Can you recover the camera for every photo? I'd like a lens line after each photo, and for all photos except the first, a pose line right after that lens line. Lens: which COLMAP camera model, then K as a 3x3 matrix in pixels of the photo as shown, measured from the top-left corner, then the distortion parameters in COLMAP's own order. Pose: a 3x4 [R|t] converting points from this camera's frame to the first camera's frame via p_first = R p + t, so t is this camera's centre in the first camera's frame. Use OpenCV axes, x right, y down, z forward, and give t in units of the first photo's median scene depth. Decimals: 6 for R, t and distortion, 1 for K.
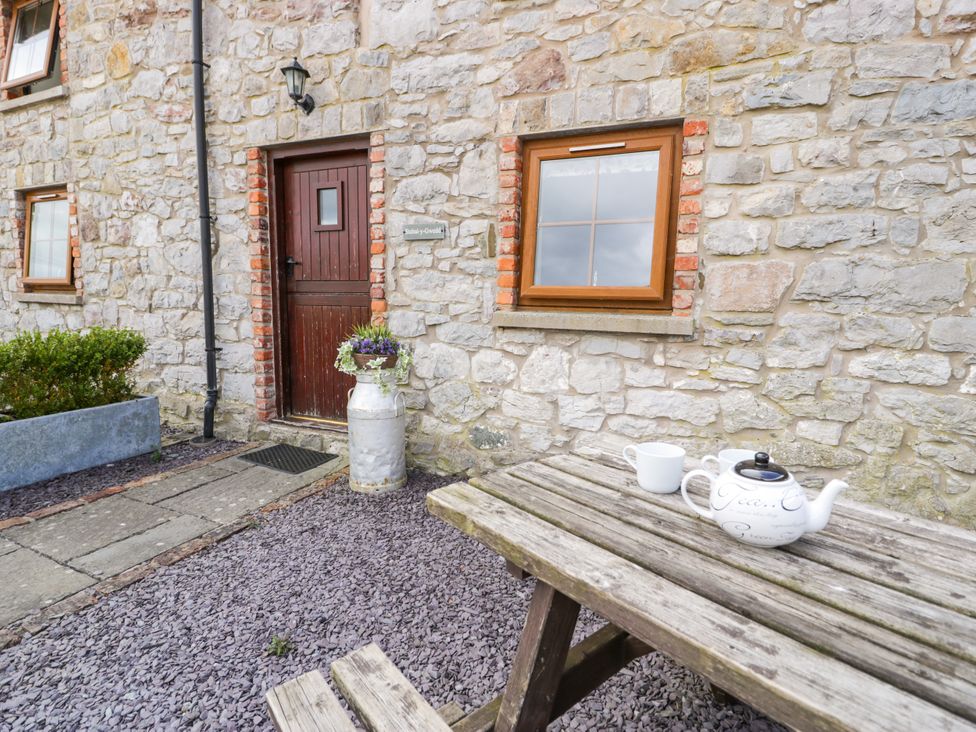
lens RADIAL K [[509.1, 0, 488.0], [0, 509.1, 366.0], [0, 0, 1]] dist [0.000572, -0.014096]
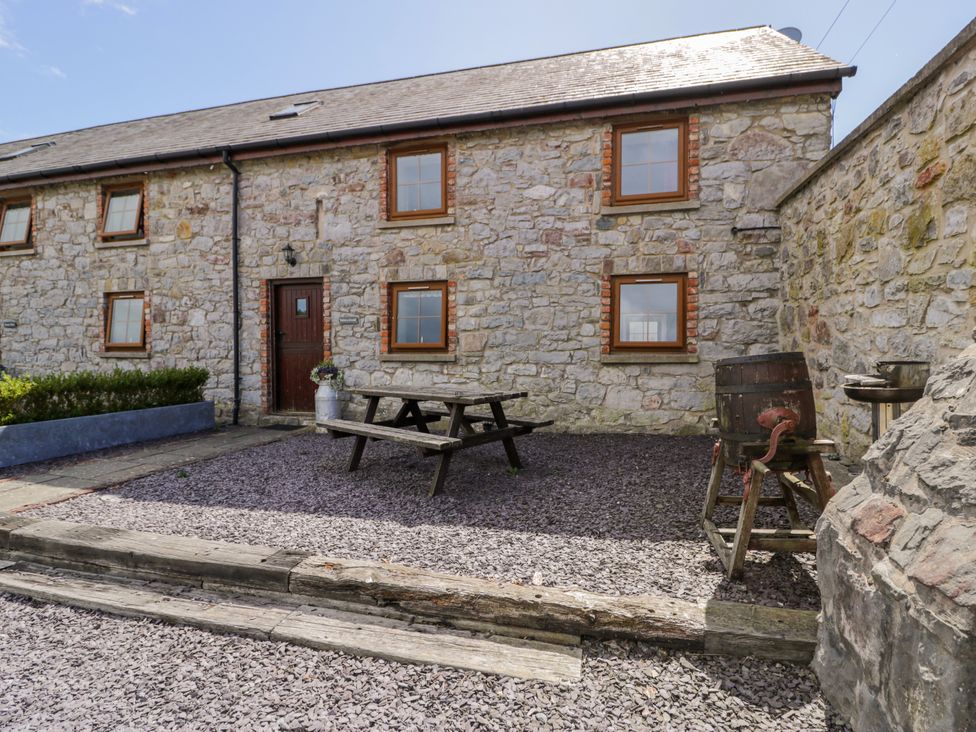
lens RADIAL K [[509.1, 0, 488.0], [0, 509.1, 366.0], [0, 0, 1]] dist [0.000572, -0.014096]
pose [[0.991106, -0.026475, 0.130412, 0.182132], [0.039717, 0.994194, -0.100006, 0.182684], [-0.127007, 0.104296, 0.986403, -1.247819]]
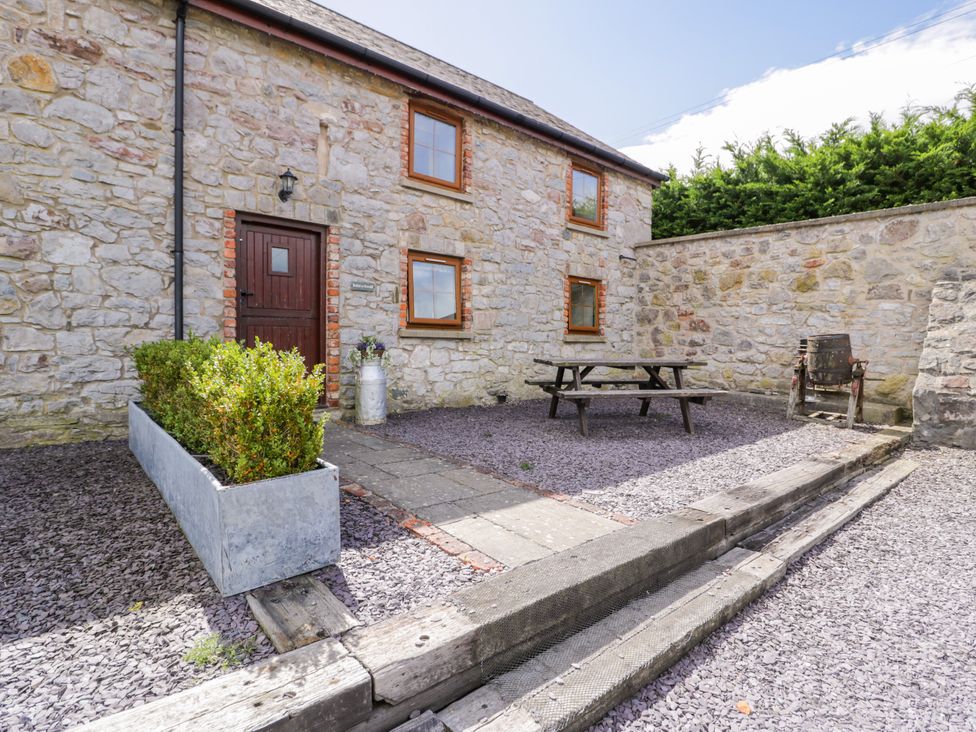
lens RADIAL K [[509.1, 0, 488.0], [0, 509.1, 366.0], [0, 0, 1]] dist [0.000572, -0.014096]
pose [[0.449330, -0.053216, 0.891779, -1.539307], [0.112141, 0.993688, 0.002794, 0.066740], [-0.886300, 0.098749, 0.452462, -0.203334]]
